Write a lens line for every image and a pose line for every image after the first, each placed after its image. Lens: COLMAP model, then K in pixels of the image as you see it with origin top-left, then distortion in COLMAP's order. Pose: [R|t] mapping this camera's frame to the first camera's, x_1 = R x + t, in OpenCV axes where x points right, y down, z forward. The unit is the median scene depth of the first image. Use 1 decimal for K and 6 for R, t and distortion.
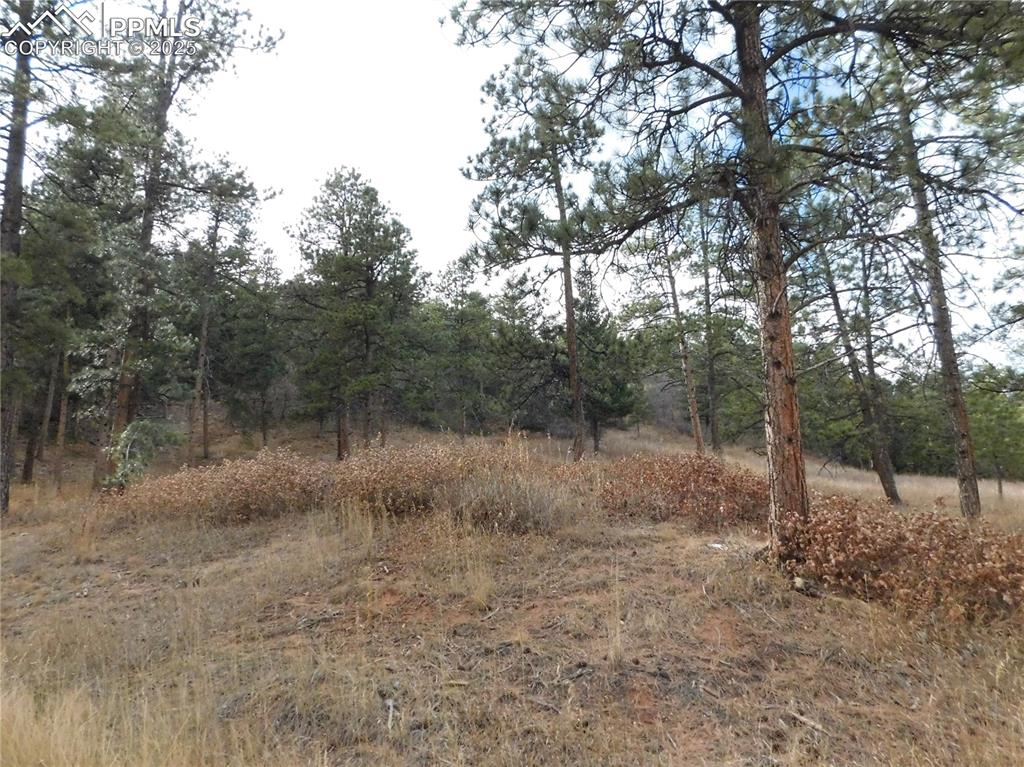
lens RADIAL K [[678.2, 0, 514.8], [0, 678.2, 377.8], [0, 0, 1]] dist [-0.069797, 0.054297]
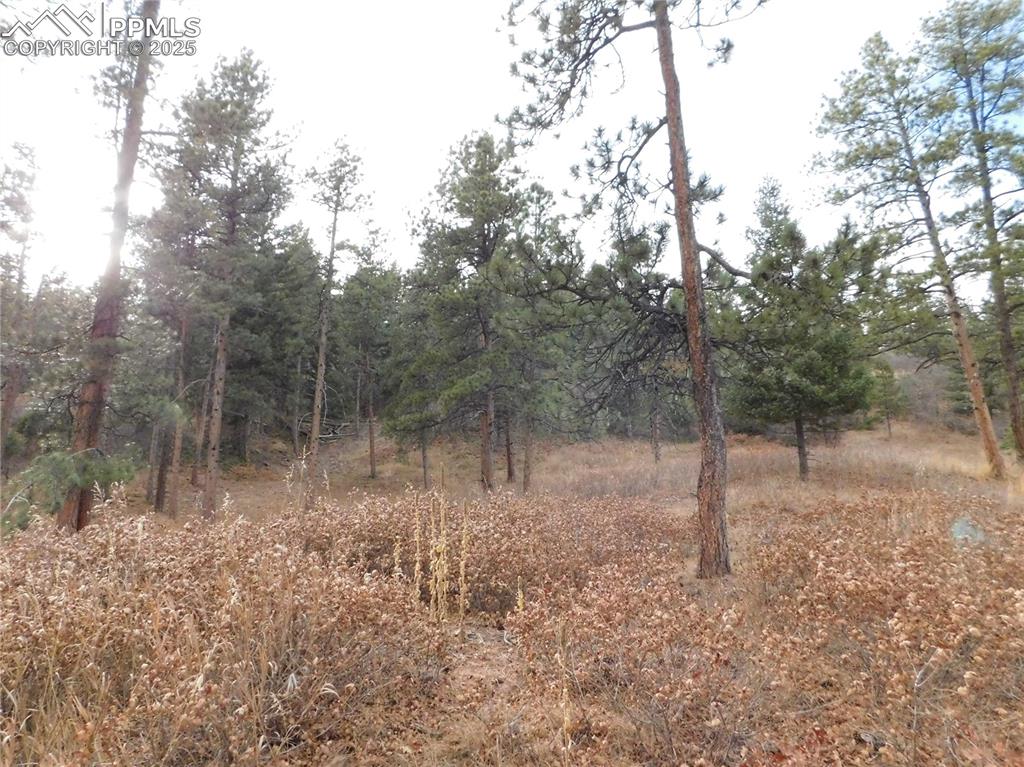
lens RADIAL K [[678.2, 0, 514.2], [0, 678.2, 384.2], [0, 0, 1]] dist [-0.069797, 0.054297]
pose [[0.942944, -0.060056, -0.327490, 0.058580], [0.060259, 0.998137, -0.009536, 0.014962], [0.327452, -0.010742, 0.944807, 0.261622]]
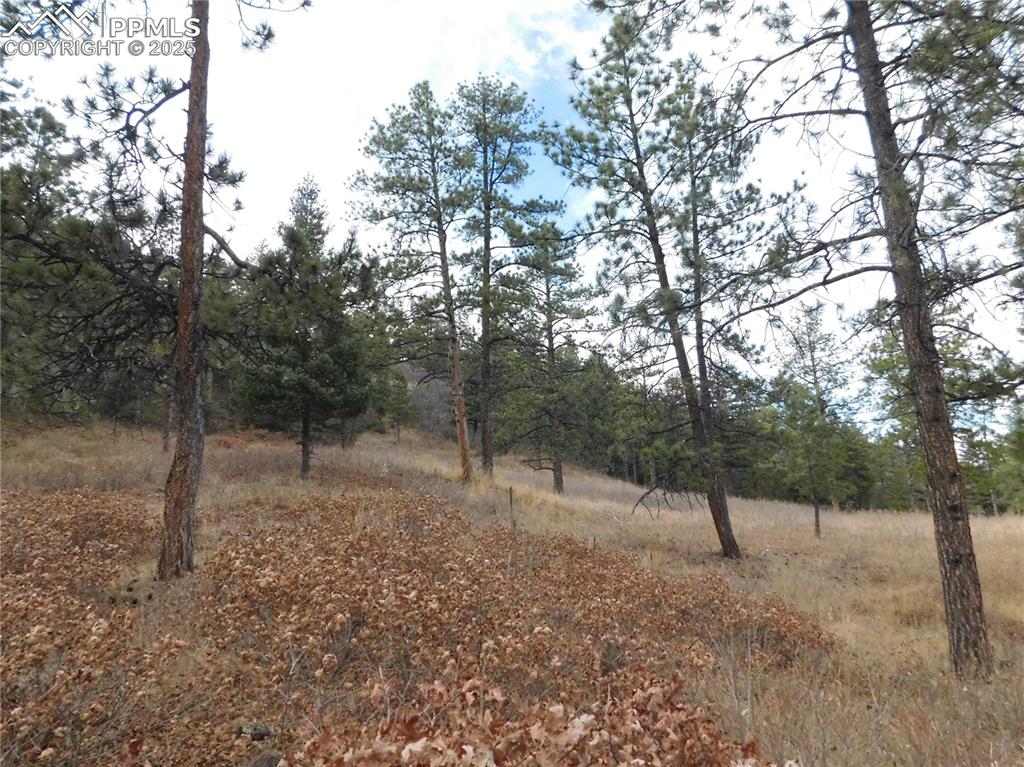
lens RADIAL K [[678.2, 0, 519.1], [0, 678.2, 383.3], [0, 0, 1]] dist [-0.069797, 0.054297]
pose [[0.941419, 0.052237, 0.333168, 0.071978], [-0.054346, 0.998518, -0.002993, 0.014713], [-0.332831, -0.015289, 0.942863, 0.262226]]
